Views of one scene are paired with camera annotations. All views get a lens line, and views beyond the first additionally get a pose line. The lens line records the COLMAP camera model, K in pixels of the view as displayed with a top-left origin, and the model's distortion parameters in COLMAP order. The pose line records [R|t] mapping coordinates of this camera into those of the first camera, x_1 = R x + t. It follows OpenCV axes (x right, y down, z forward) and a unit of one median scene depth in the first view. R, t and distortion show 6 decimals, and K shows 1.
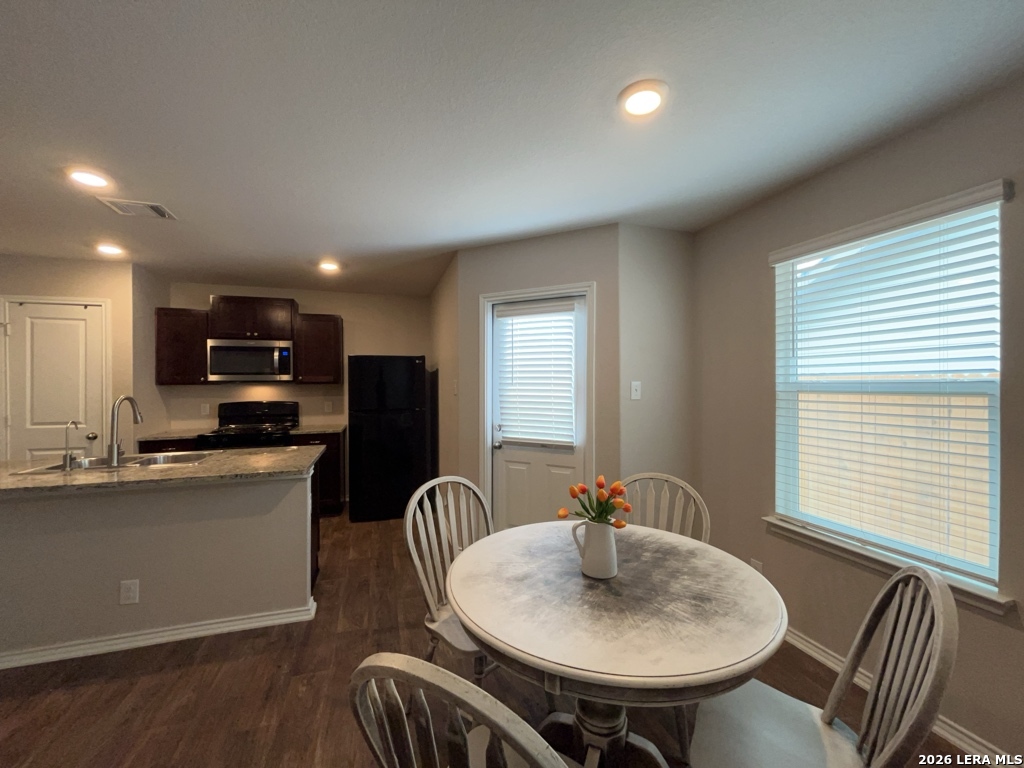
lens RADIAL K [[414.2, 0, 508.9], [0, 414.2, 384.1], [0, 0, 1]] dist [-0.001063, 0.000019]
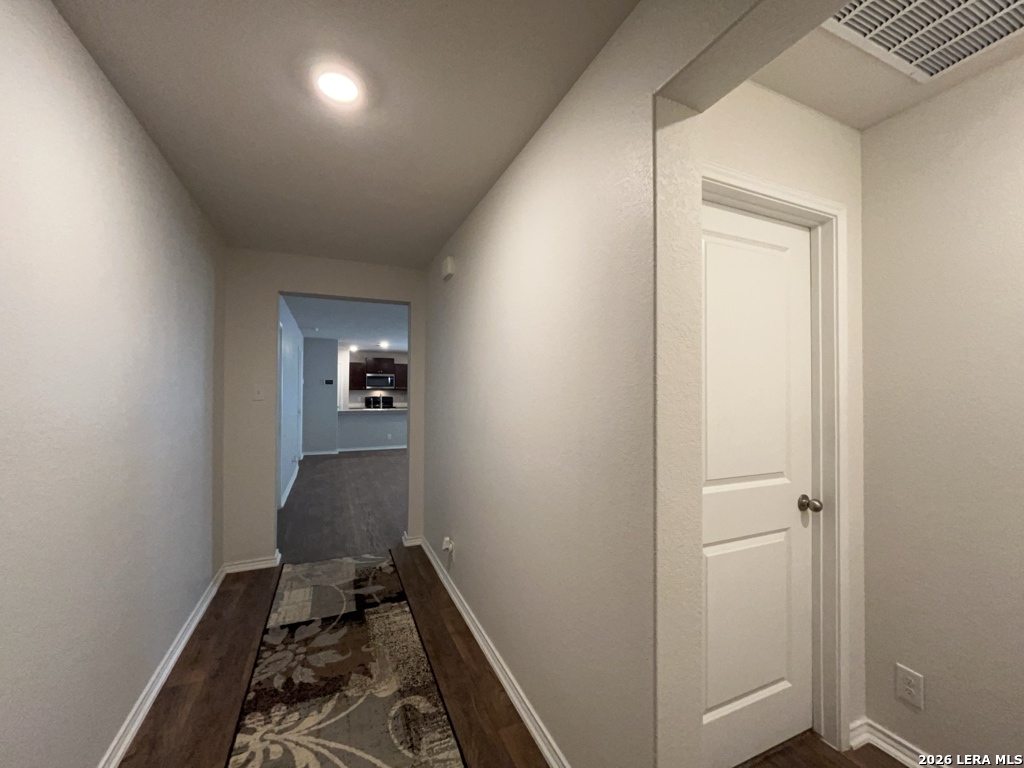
lens RADIAL K [[414.2, 0, 503.0], [0, 414.2, 387.0], [0, 0, 1]] dist [-0.001063, 0.000019]
pose [[0.996235, 0.011923, 0.085871, -0.060070], [-0.010766, 0.999845, -0.013921, 0.012515], [-0.086023, 0.012944, 0.996209, -2.398934]]
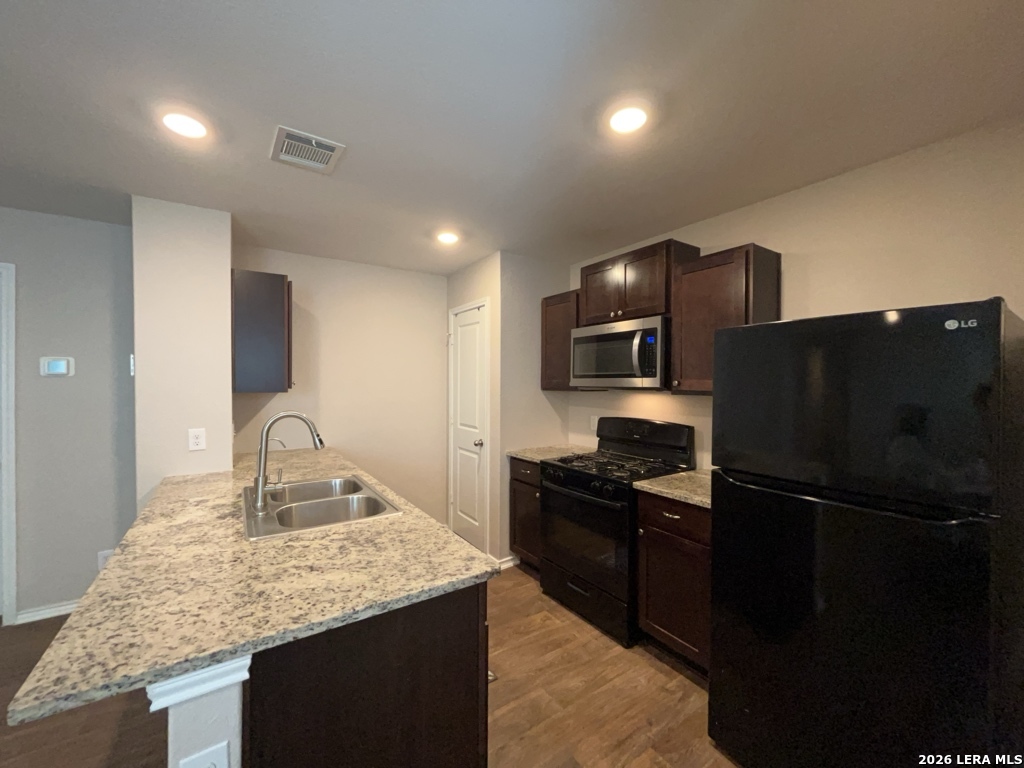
lens RADIAL K [[414.2, 0, 515.1], [0, 414.2, 385.2], [0, 0, 1]] dist [-0.001063, 0.000019]
pose [[0.274657, 0.016624, -0.961398, -0.065934], [-0.010074, 0.999845, 0.014411, -0.024870], [0.961489, 0.005727, 0.274783, 0.905631]]
